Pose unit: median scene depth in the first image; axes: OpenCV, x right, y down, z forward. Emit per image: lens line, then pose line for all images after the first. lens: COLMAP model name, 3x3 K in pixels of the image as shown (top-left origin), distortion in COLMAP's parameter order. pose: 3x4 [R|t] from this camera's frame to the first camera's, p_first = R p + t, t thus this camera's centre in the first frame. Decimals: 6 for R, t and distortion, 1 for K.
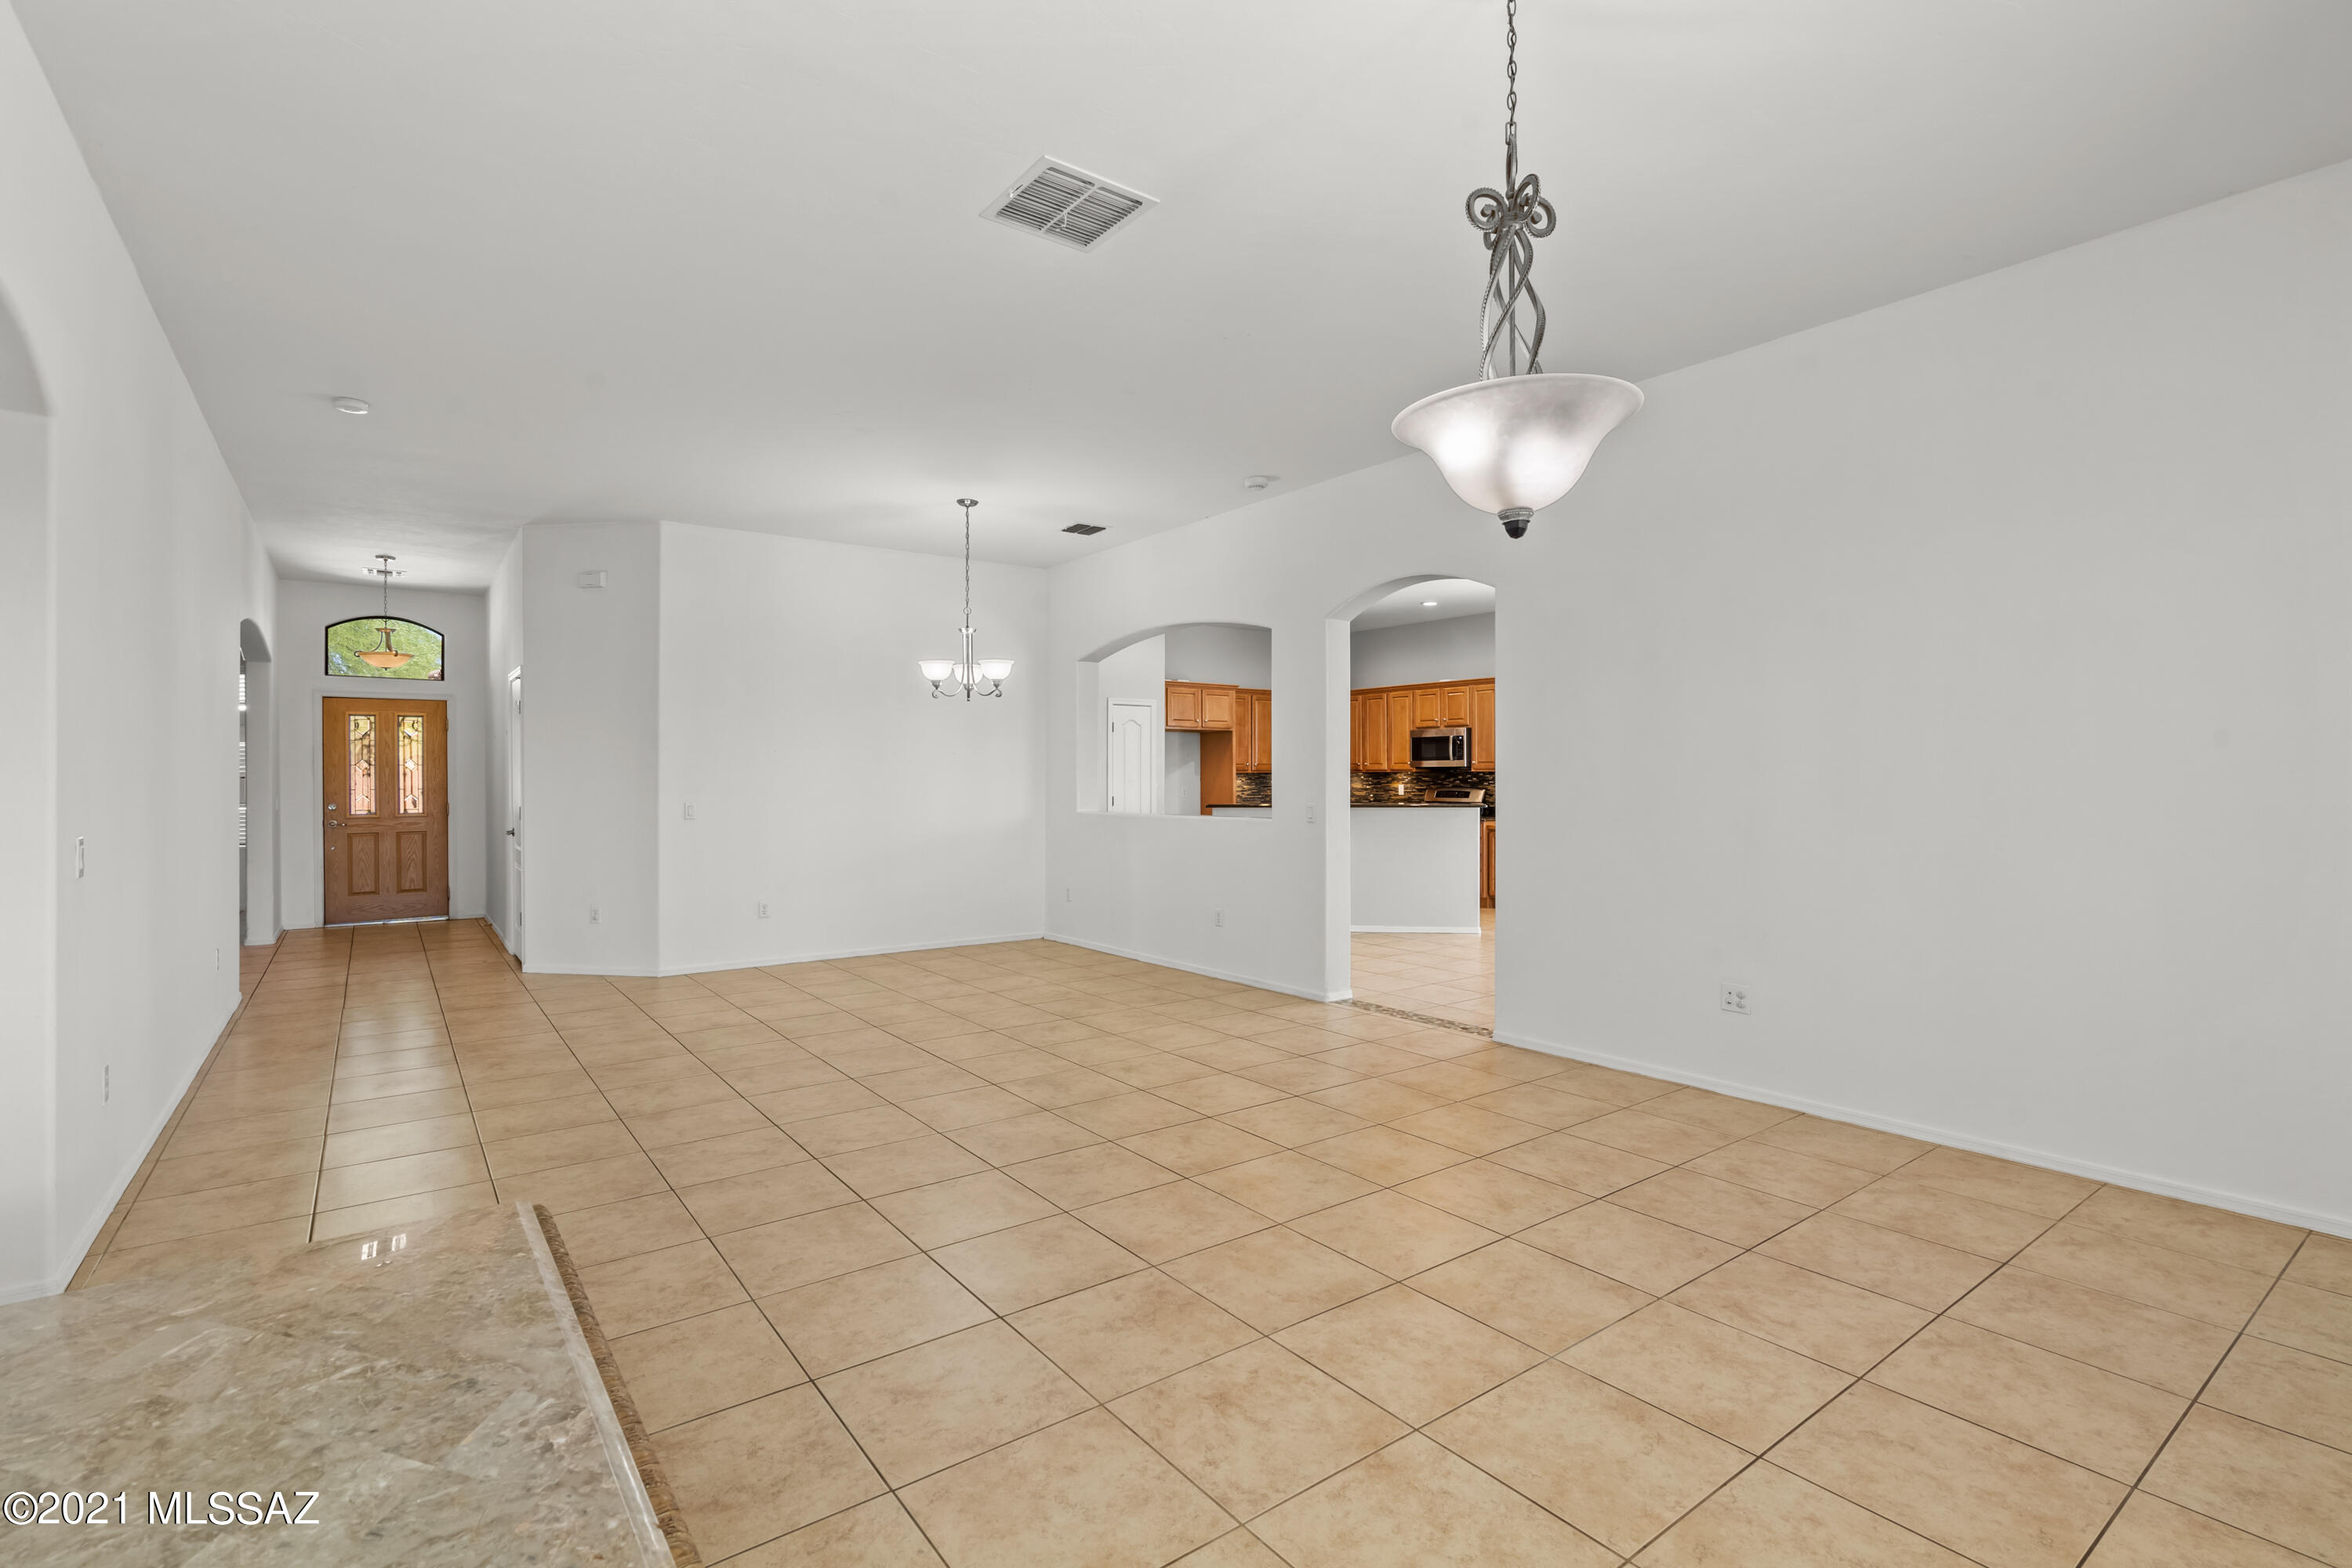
lens RADIAL K [[1082.0, 0, 1179.6], [0, 1082.0, 769.5], [0, 0, 1]] dist [-0.001883, 0.000515]
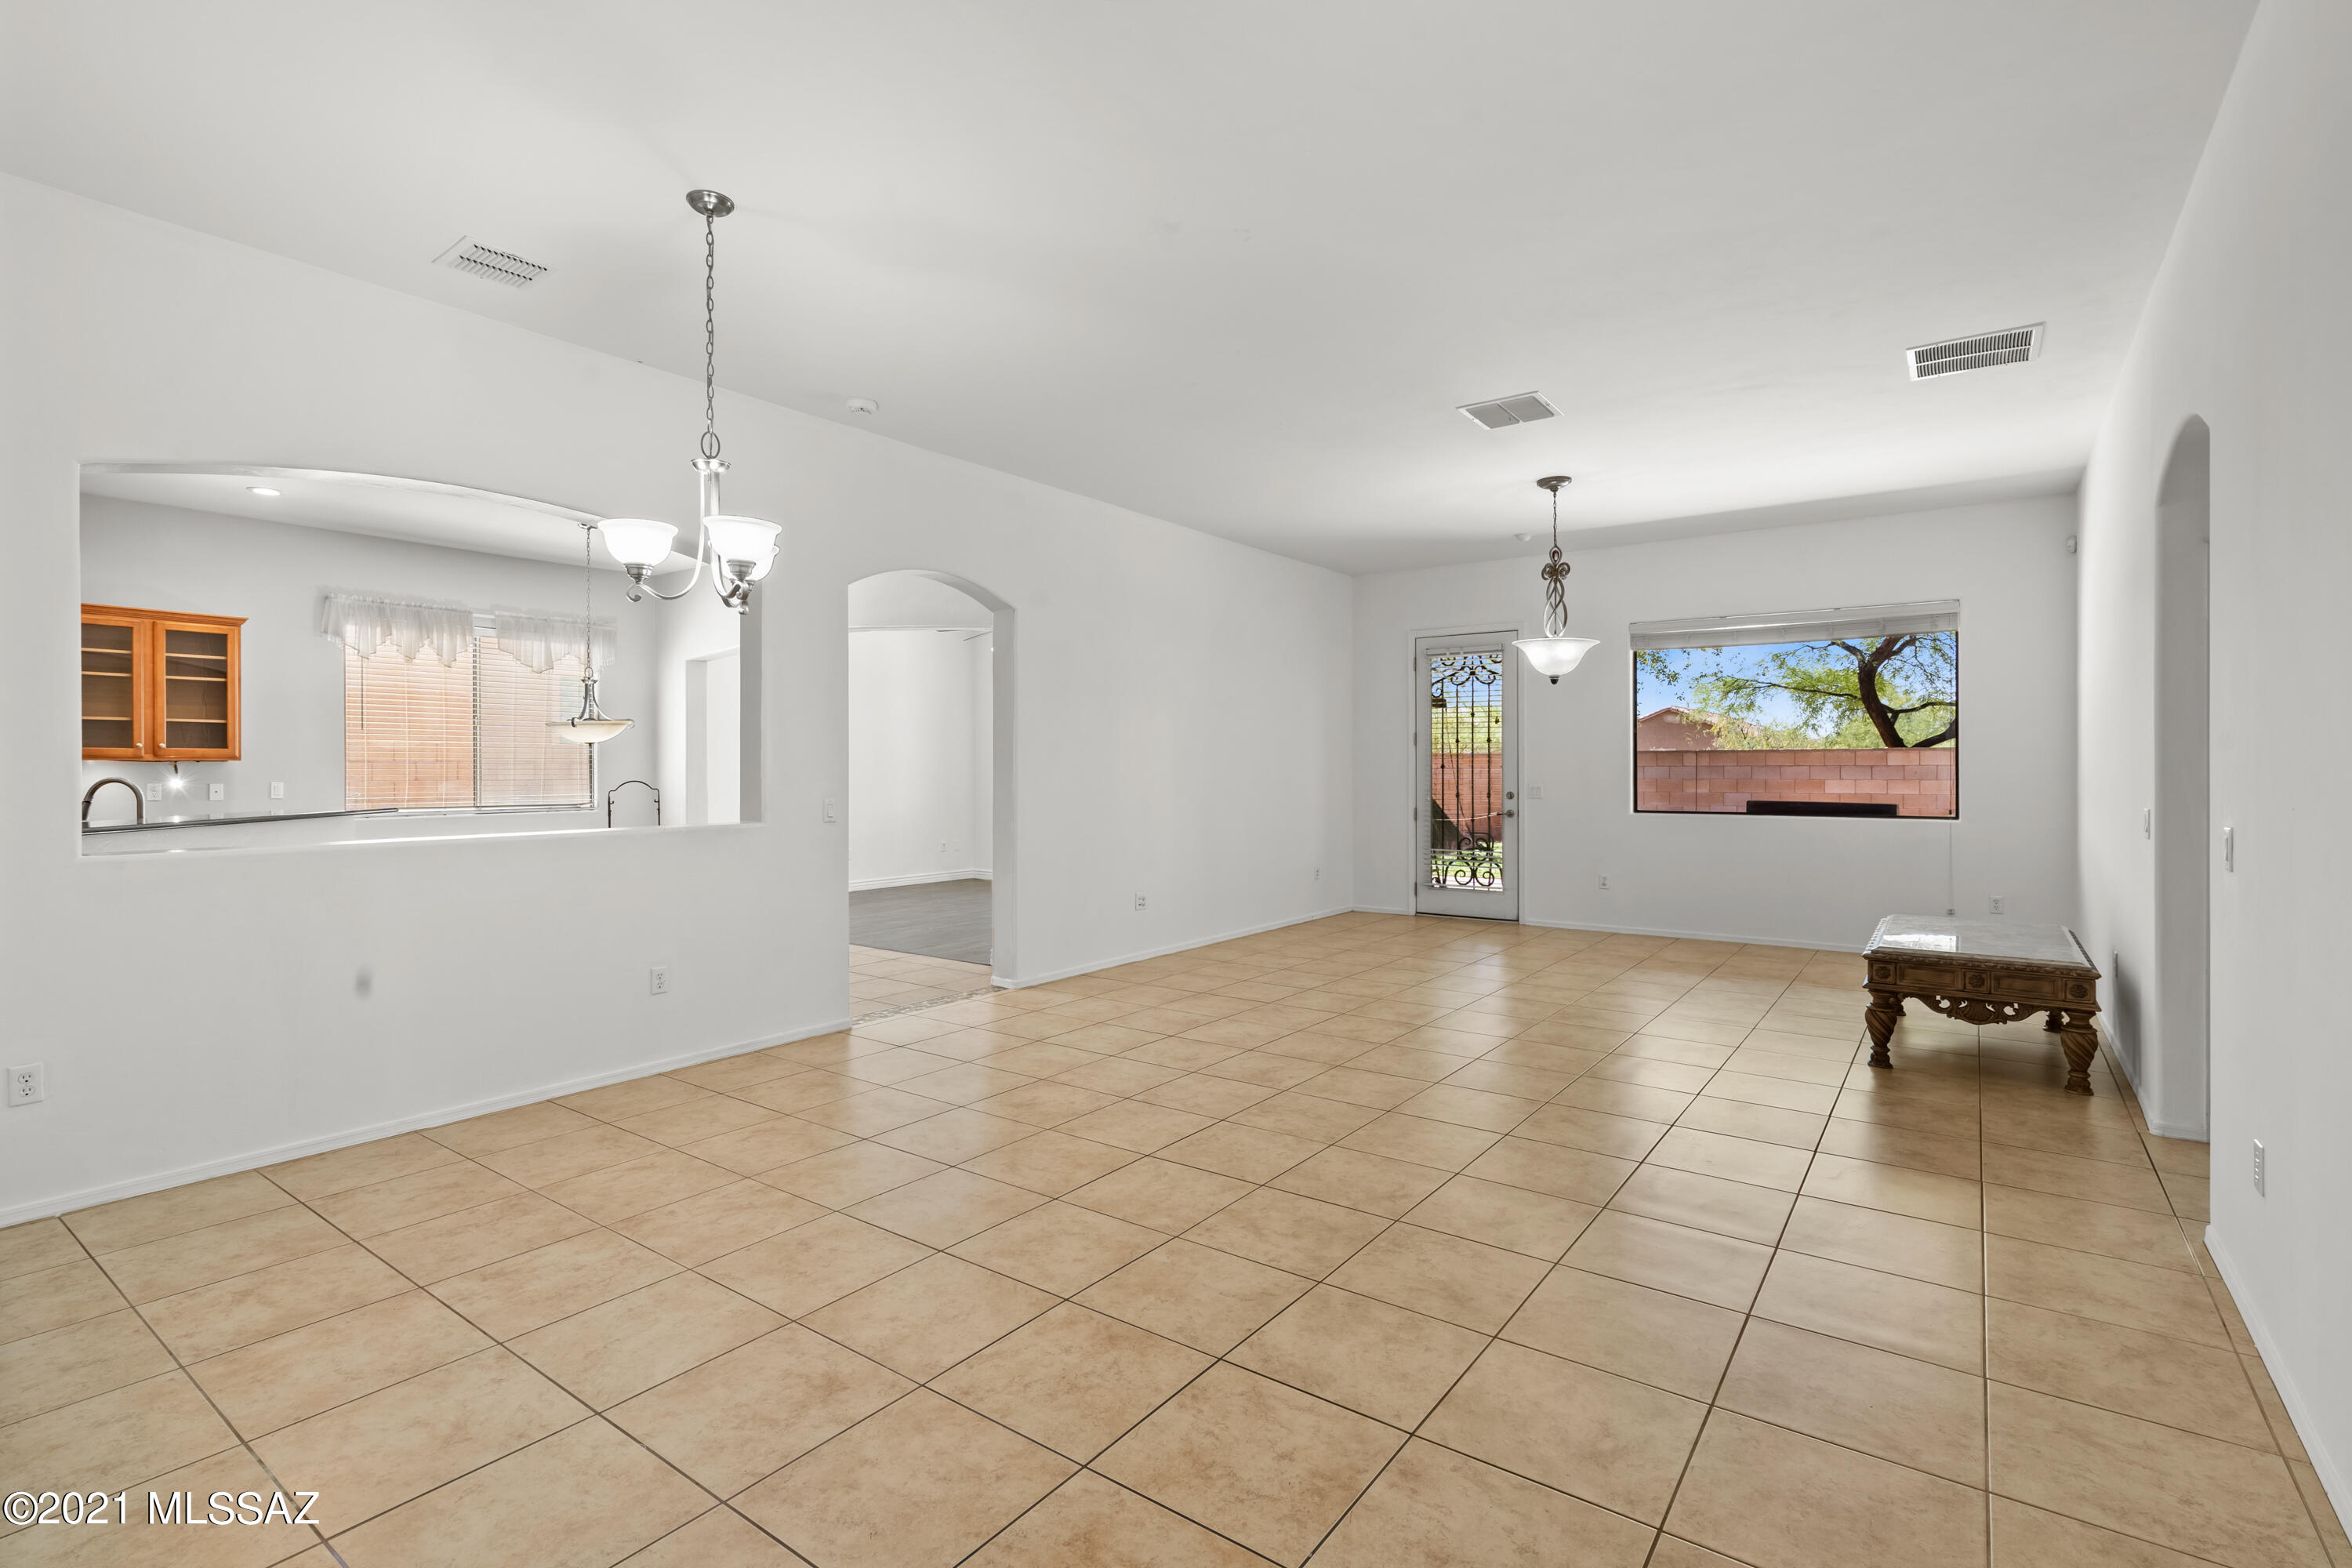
lens RADIAL K [[1082.0, 0, 1179.6], [0, 1082.0, 769.5], [0, 0, 1]] dist [-0.001883, 0.000515]
pose [[-0.292717, 0.000025, 0.956199, -0.434104], [-0.004466, 0.999989, -0.001393, 0.004638], [-0.956189, -0.004678, -0.292713, 0.564376]]
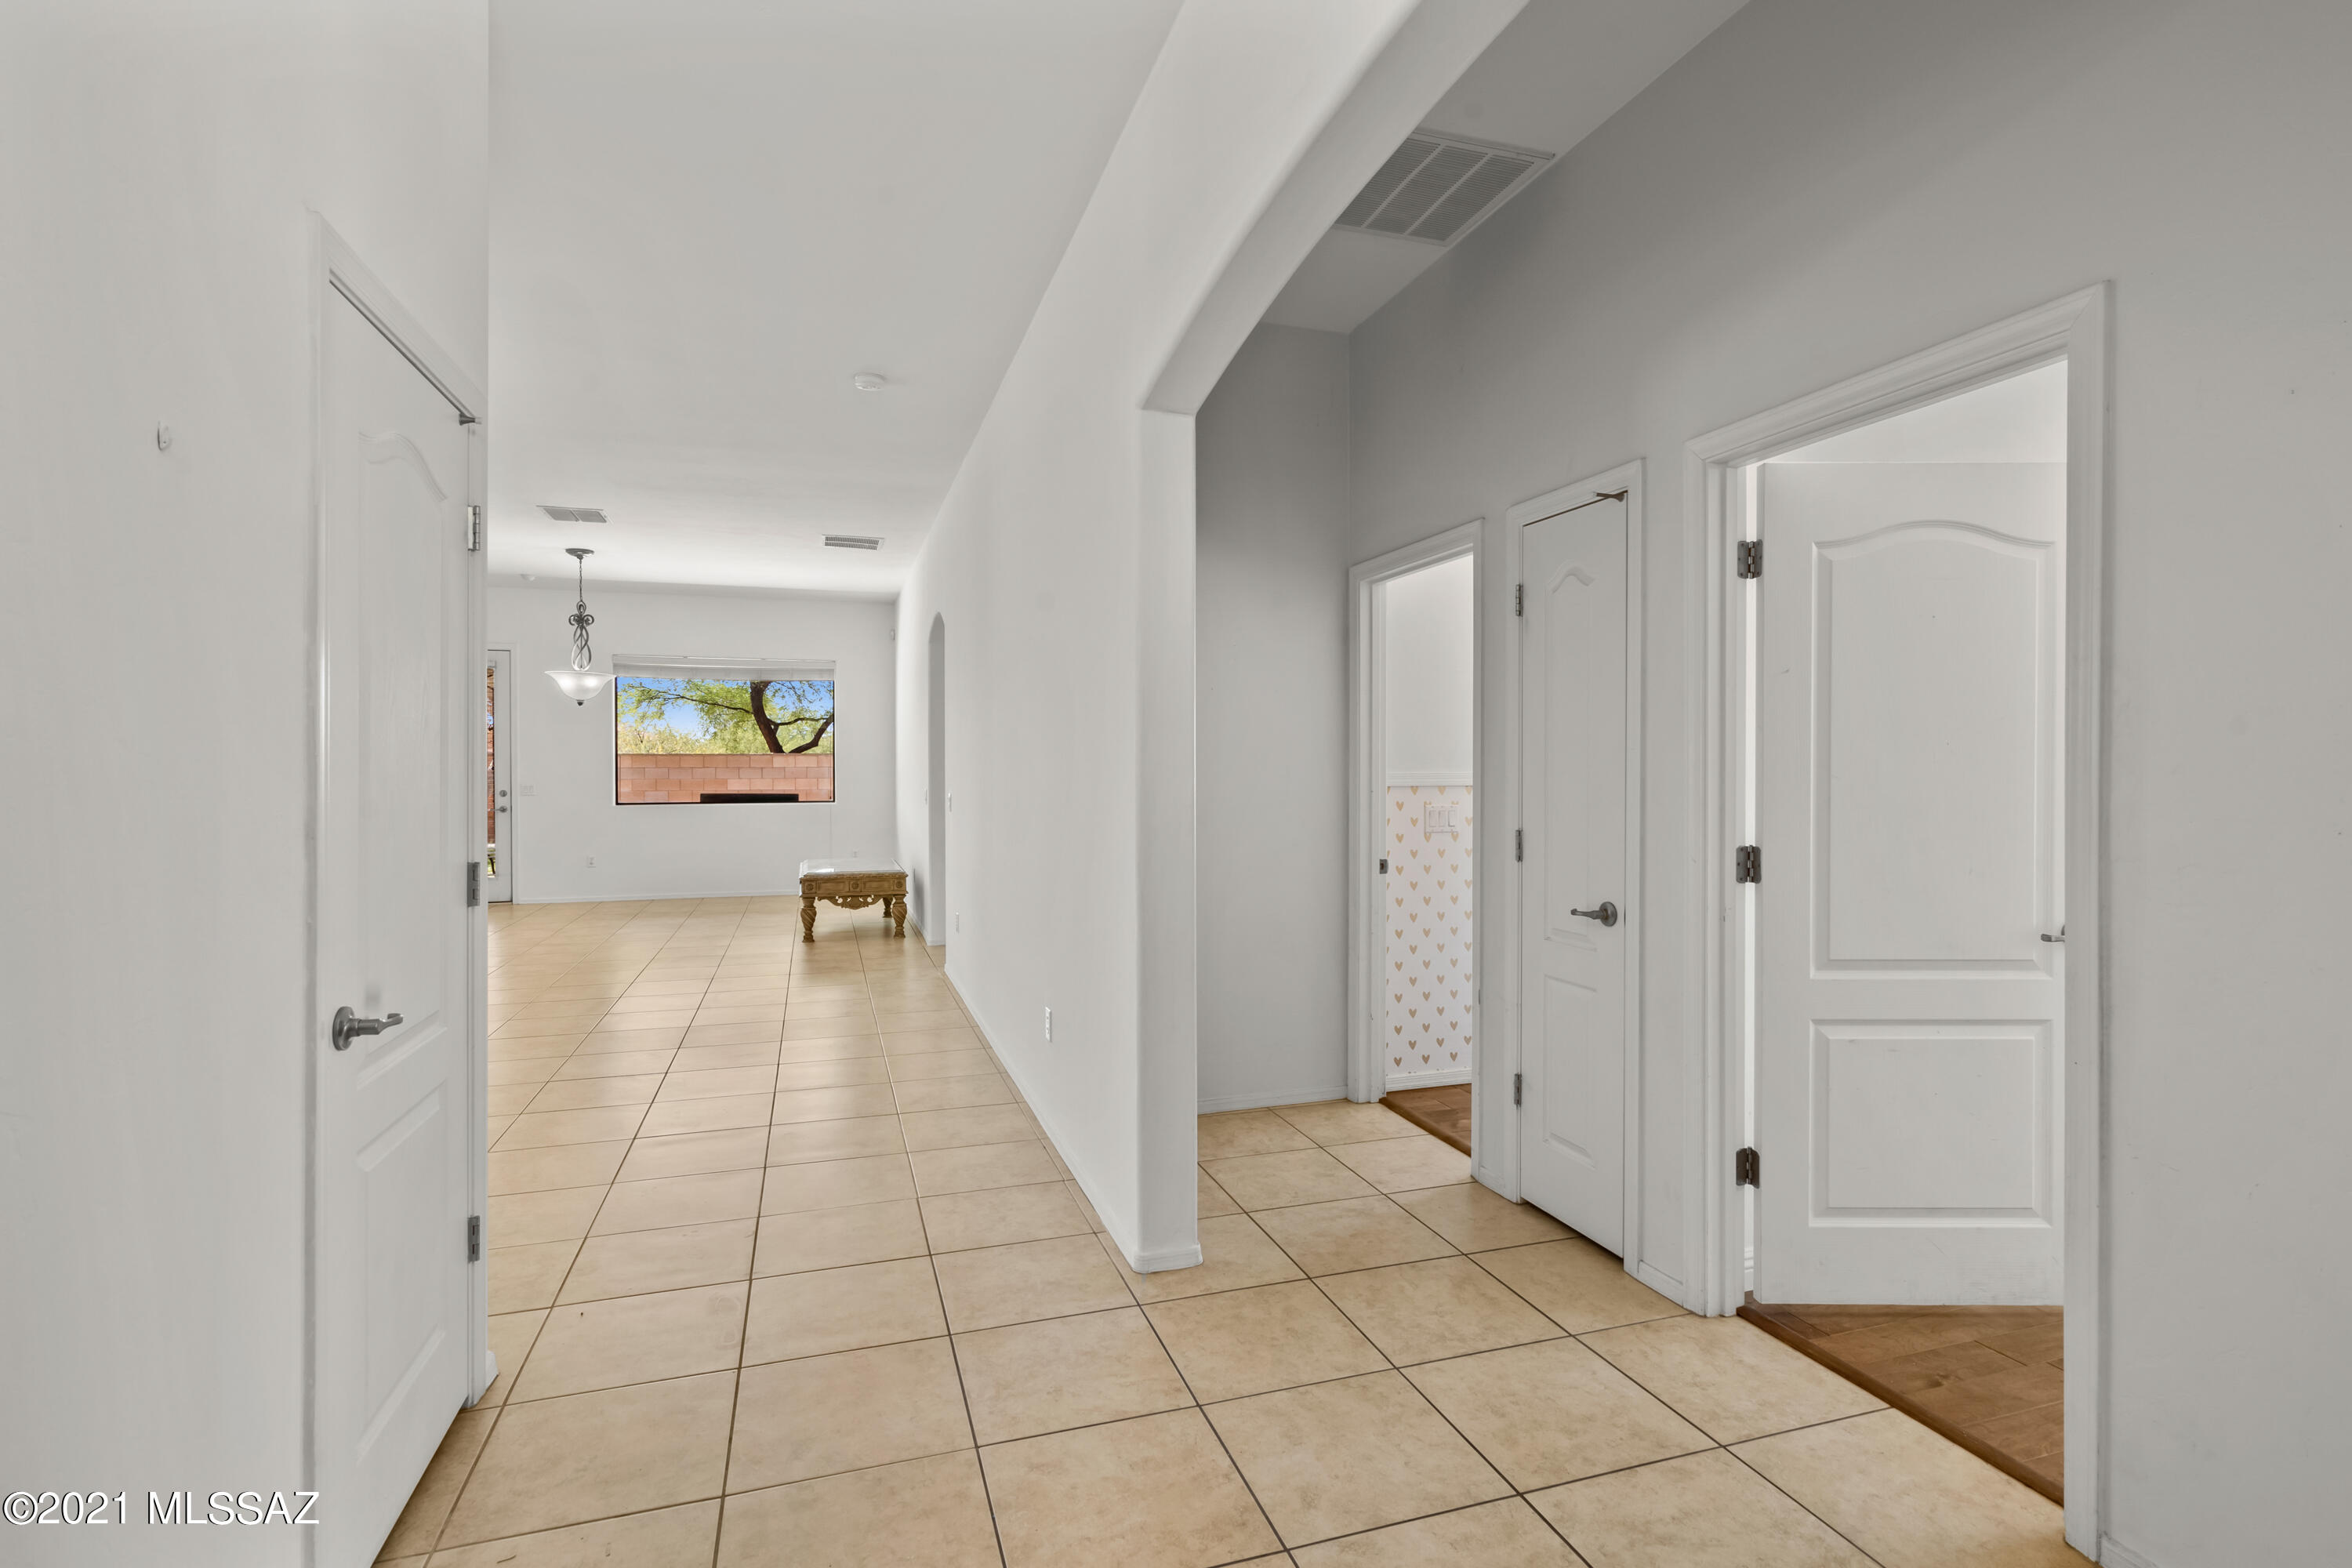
lens RADIAL K [[1117.5, 0, 1183.8], [0, 1117.5, 775.2], [0, 0, 1]] dist [0.001615, 0.000243]
pose [[-0.948399, 0.000438, 0.317080, -0.591815], [0.000779, 0.999999, 0.000949, 0.005551], [-0.317079, 0.001147, -0.948398, 0.815951]]
